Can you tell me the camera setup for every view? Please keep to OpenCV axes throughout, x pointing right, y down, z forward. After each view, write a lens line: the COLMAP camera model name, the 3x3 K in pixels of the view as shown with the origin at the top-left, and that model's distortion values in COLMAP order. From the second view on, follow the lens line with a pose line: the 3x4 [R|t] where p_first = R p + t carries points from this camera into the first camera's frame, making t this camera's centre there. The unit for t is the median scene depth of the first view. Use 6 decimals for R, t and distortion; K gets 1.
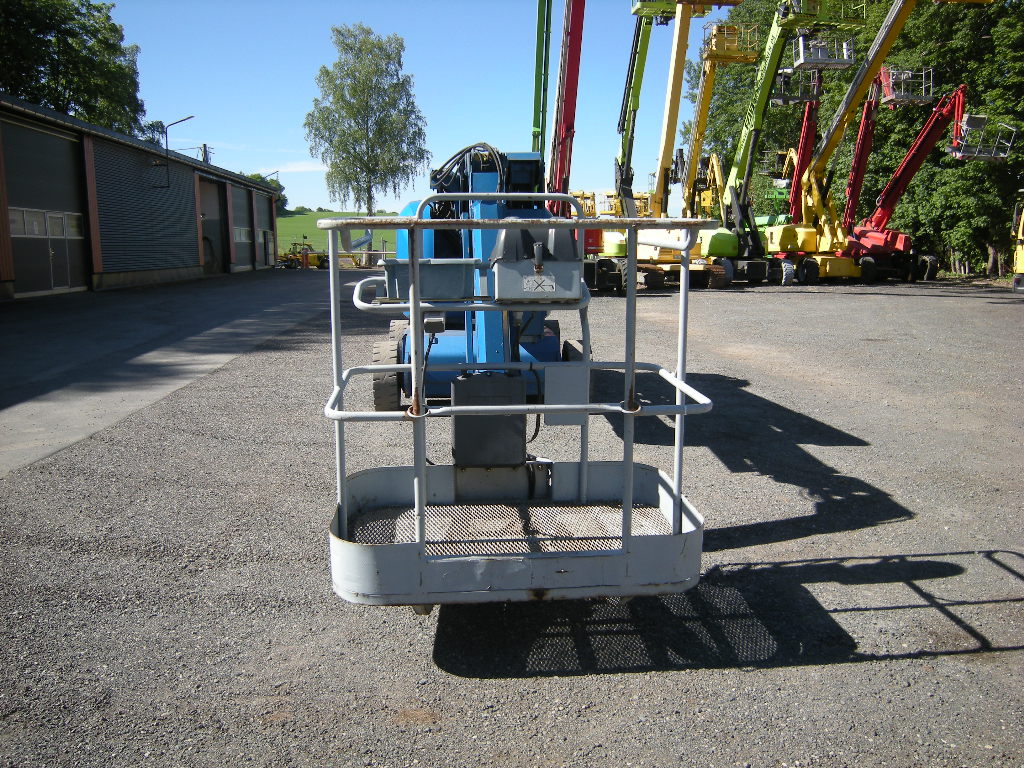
lens RADIAL K [[860.1, 0, 512.0], [0, 860.1, 384.0], [0, 0, 1]] dist [-0.137941, 0.071339]
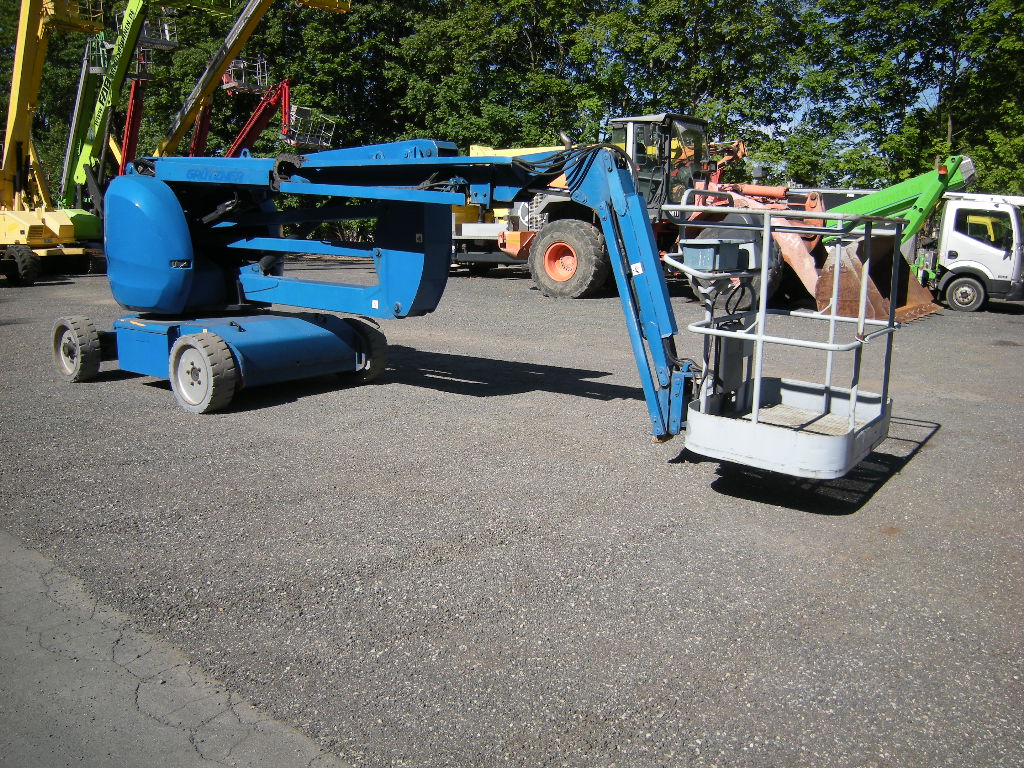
lens RADIAL K [[860.1, 0, 512.0], [0, 860.1, 384.0], [0, 0, 1]] dist [-0.137941, 0.071339]
pose [[0.647706, -0.128361, 0.751000, -0.159853], [0.110378, 0.991116, 0.074206, -0.007158], [-0.753853, 0.034830, 0.656120, 0.045746]]
